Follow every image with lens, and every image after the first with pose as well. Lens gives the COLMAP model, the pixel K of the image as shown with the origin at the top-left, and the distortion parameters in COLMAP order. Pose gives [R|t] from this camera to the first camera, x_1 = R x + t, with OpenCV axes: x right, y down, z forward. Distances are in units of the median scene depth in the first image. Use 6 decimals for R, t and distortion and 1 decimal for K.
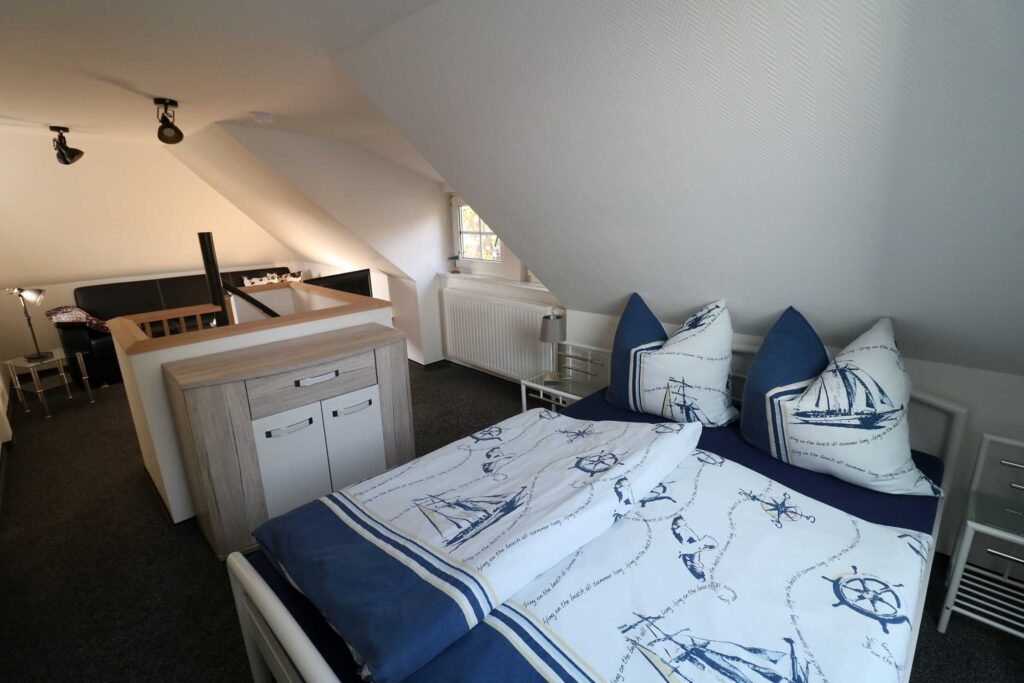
lens RADIAL K [[473.6, 0, 518.1], [0, 473.6, 338.6], [0, 0, 1]] dist [-0.005391, -0.011443]
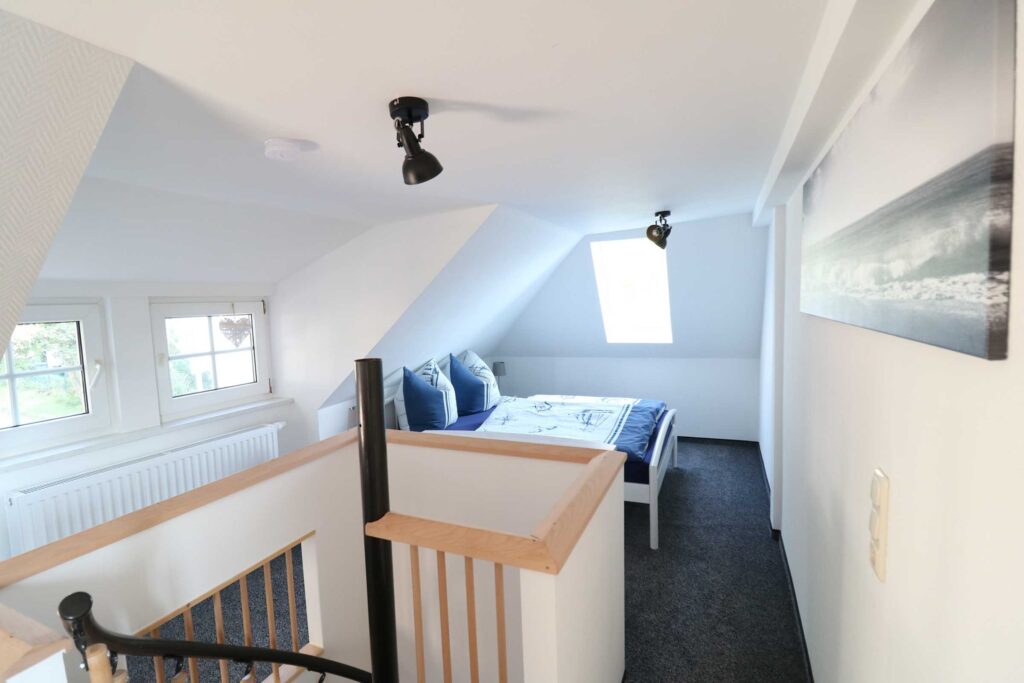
lens RADIAL K [[473.6, 0, 518.1], [0, 473.6, 338.6], [0, 0, 1]] dist [-0.005391, -0.011443]
pose [[-0.362343, -0.038096, 0.931266, -1.685583], [0.290462, 0.944791, 0.151665, -0.394171], [-0.885629, 0.325452, -0.331273, 1.481213]]
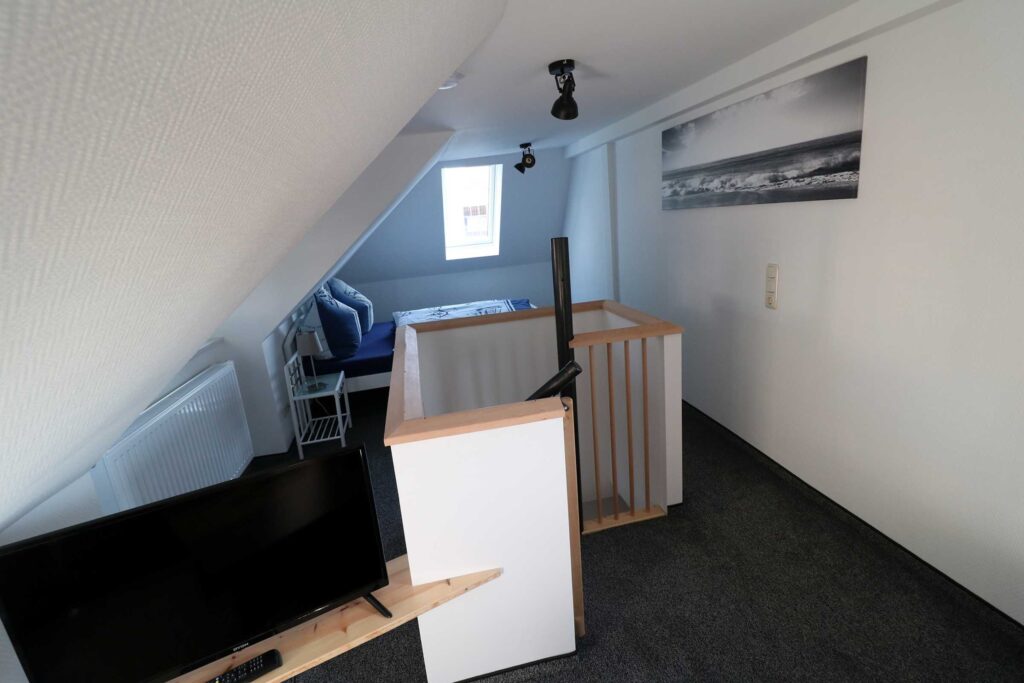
lens RADIAL K [[473.6, 0, 518.1], [0, 473.6, 338.6], [0, 0, 1]] dist [-0.005391, -0.011443]
pose [[-0.830816, -0.041712, 0.554982, -1.489455], [0.250421, 0.862521, 0.439711, -0.611593], [-0.497025, 0.504299, -0.706151, 2.339647]]
